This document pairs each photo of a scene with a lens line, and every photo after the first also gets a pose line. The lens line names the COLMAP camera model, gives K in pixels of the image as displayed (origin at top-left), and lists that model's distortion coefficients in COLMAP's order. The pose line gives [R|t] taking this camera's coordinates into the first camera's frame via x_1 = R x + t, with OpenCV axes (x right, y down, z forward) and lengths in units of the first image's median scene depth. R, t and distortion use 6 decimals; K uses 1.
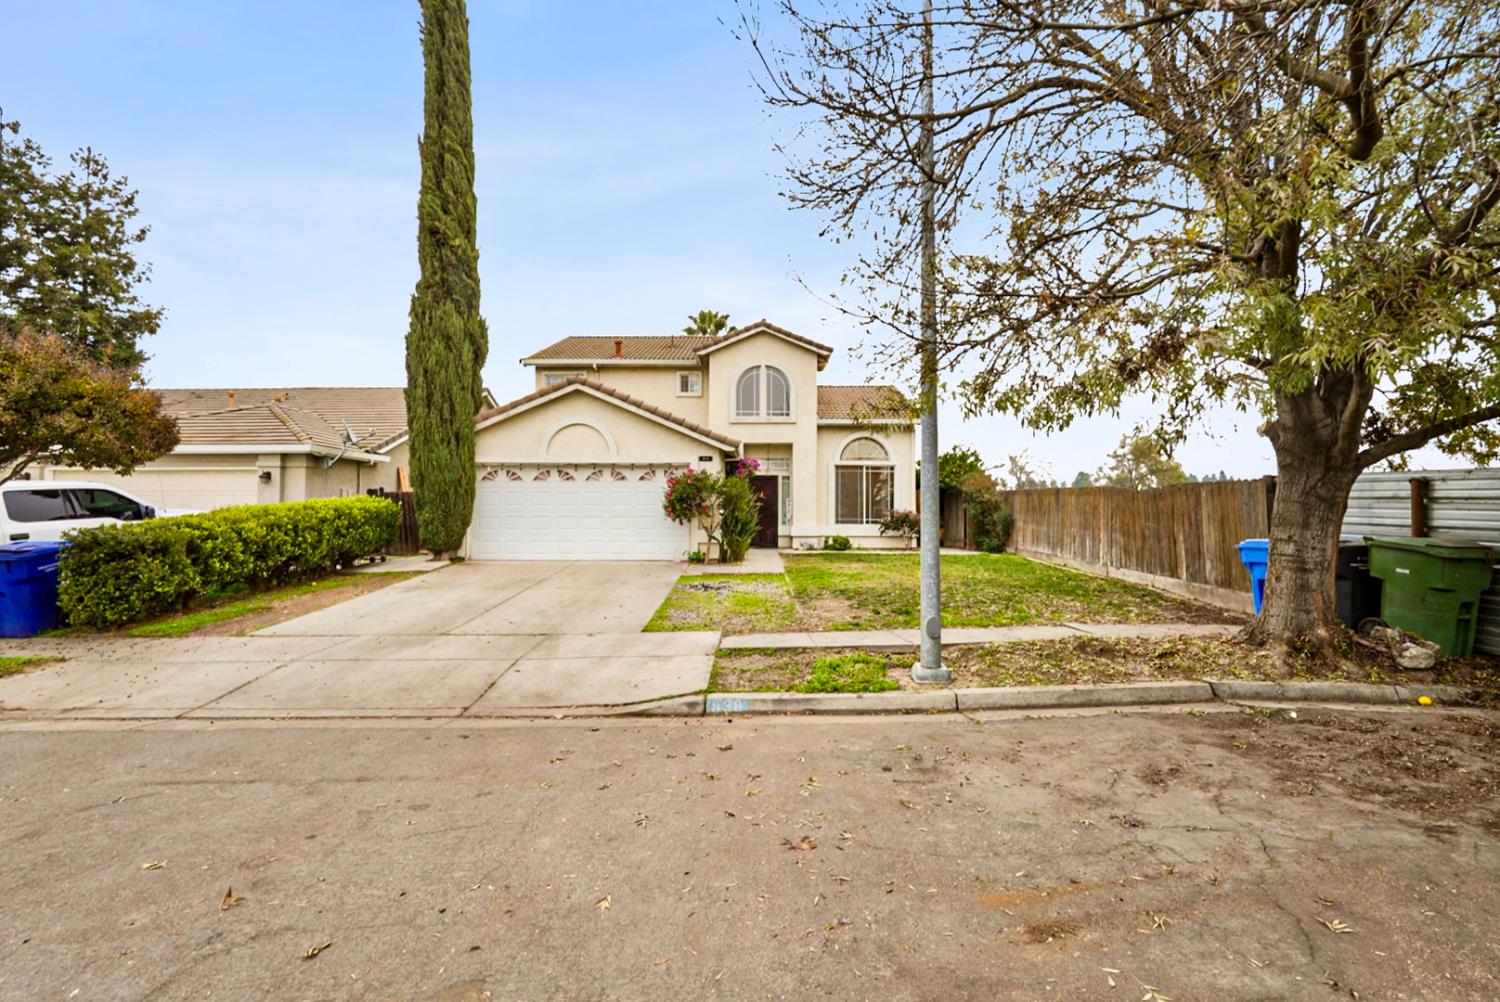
lens RADIAL K [[668.9, 0, 755.9], [0, 668.9, 497.2], [0, 0, 1]] dist [-0.008440, 0.003694]
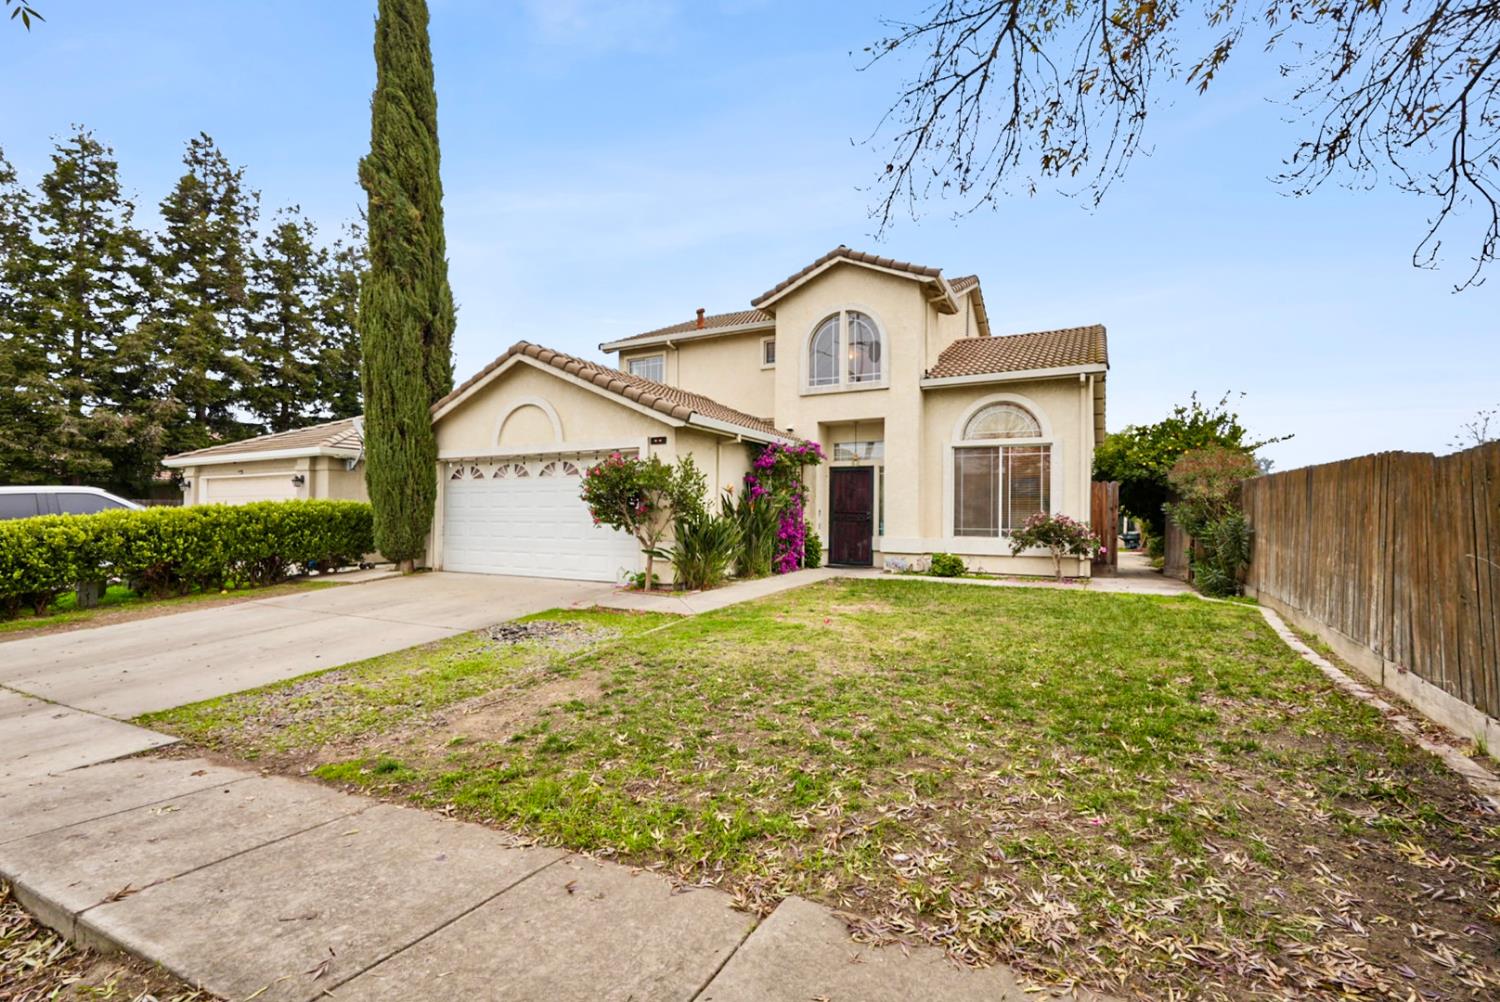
lens RADIAL K [[668.9, 0, 749.1], [0, 668.9, 513.1], [0, 0, 1]] dist [-0.008440, 0.003694]
pose [[0.880902, 0.002249, -0.473294, 0.262811], [0.006372, 0.999842, 0.016610, 0.005312], [0.473257, -0.017648, 0.880748, 0.325067]]
